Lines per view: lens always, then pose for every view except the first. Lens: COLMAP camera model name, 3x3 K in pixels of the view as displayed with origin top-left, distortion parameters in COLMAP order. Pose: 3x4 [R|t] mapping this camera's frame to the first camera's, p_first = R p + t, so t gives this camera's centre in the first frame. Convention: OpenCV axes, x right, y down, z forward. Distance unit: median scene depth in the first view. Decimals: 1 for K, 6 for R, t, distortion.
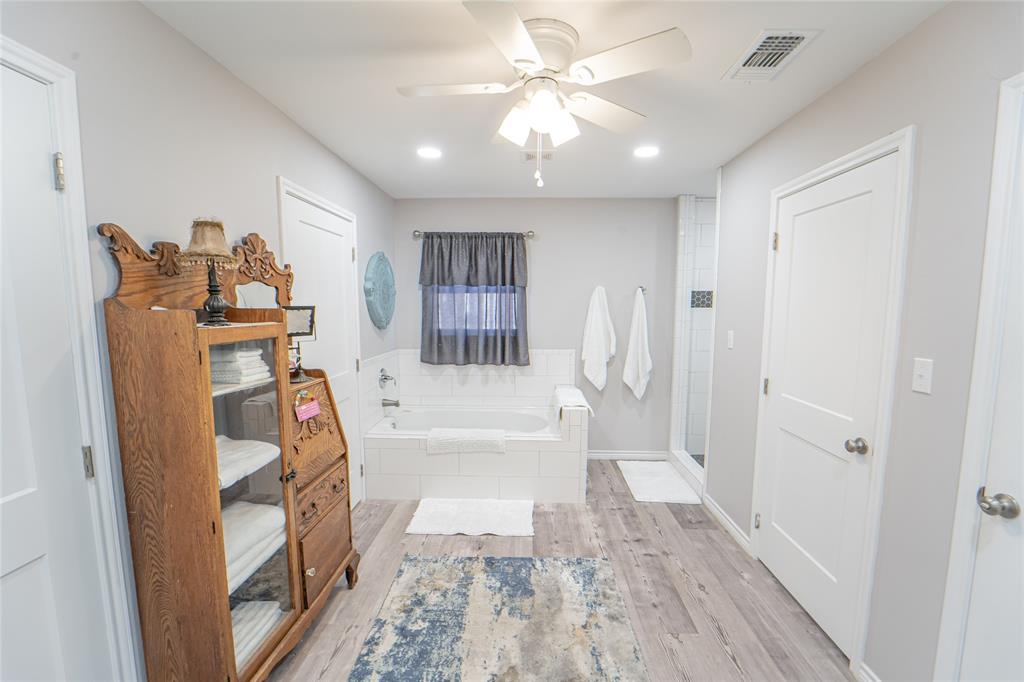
lens RADIAL K [[416.2, 0, 518.6], [0, 416.2, 344.3], [0, 0, 1]] dist [-0.019145, 0.002046]
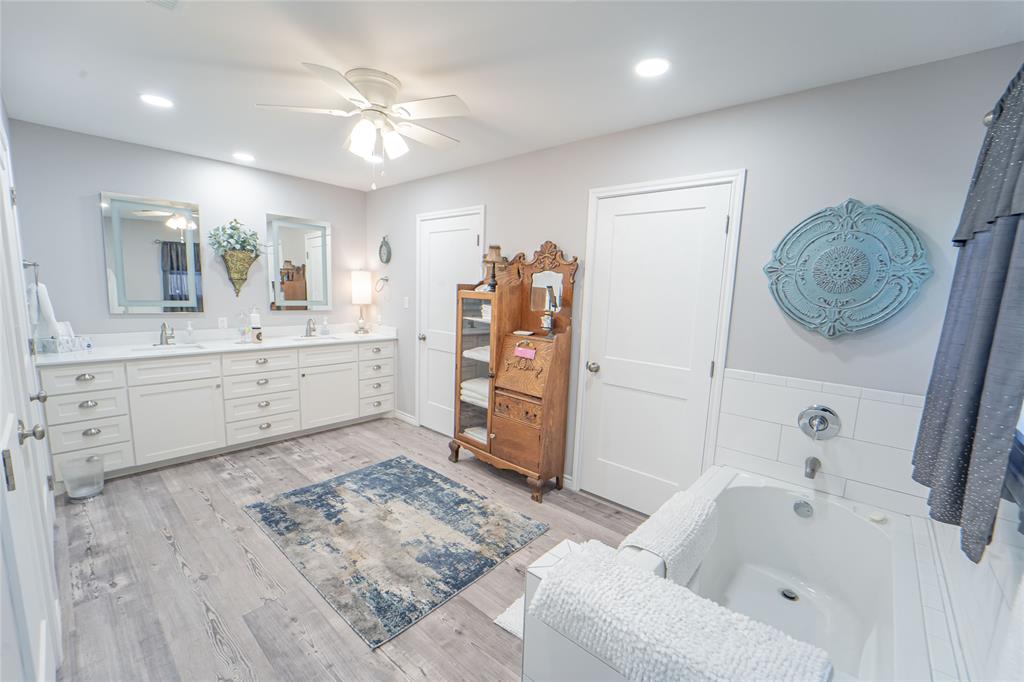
lens RADIAL K [[416.2, 0, 521.1], [0, 416.2, 342.3], [0, 0, 1]] dist [-0.019145, 0.002046]
pose [[-0.619538, 0.082505, -0.780619, 0.660531], [-0.113676, 0.974548, 0.193221, -0.164598], [0.776692, 0.208445, -0.594390, 1.762558]]
